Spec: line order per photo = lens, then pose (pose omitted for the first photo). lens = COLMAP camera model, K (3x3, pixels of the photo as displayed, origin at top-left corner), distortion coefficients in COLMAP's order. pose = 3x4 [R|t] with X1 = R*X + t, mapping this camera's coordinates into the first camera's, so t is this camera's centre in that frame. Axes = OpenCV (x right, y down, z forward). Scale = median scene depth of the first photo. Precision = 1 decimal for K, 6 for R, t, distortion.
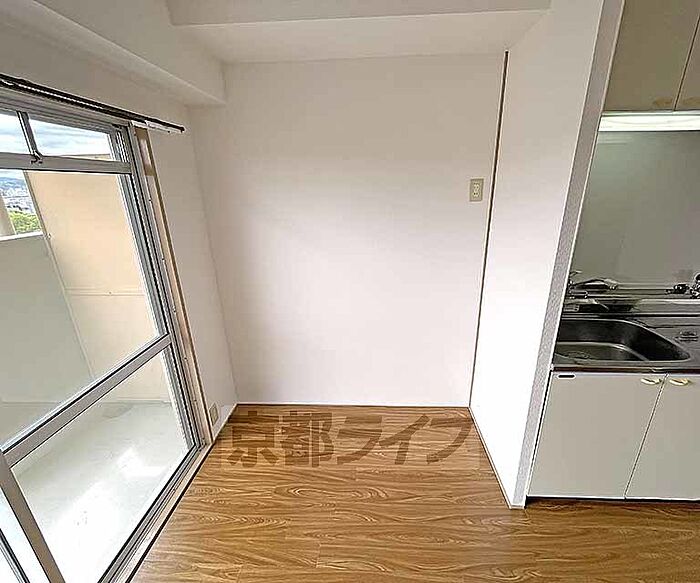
lens RADIAL K [[312.1, 0, 354.3], [0, 312.1, 292.3], [0, 0, 1]] dist [-0.003304, -0.000087]
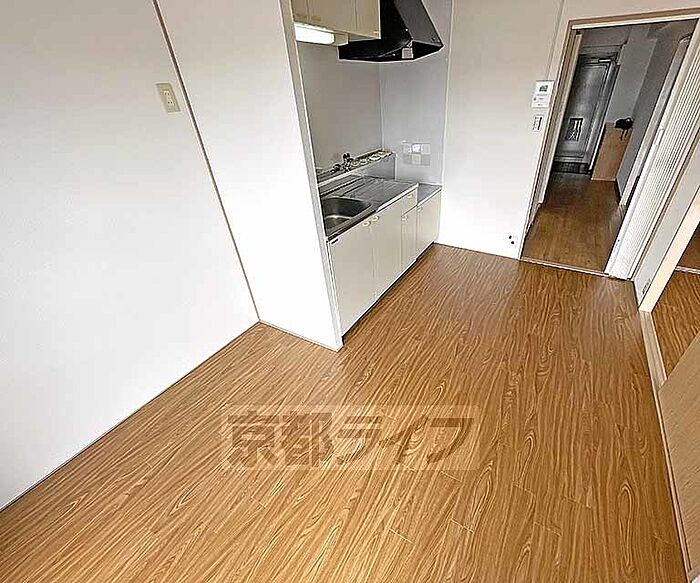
lens RADIAL K [[318.3, 0, 390.8], [0, 318.3, 293.8], [0, 0, 1]] dist [-0.002344, -0.000021]
pose [[0.423298, -0.493412, 0.759844, -0.350970], [0.307753, 0.867128, 0.391633, -0.007110], [-0.852119, 0.068067, 0.518903, 0.051160]]
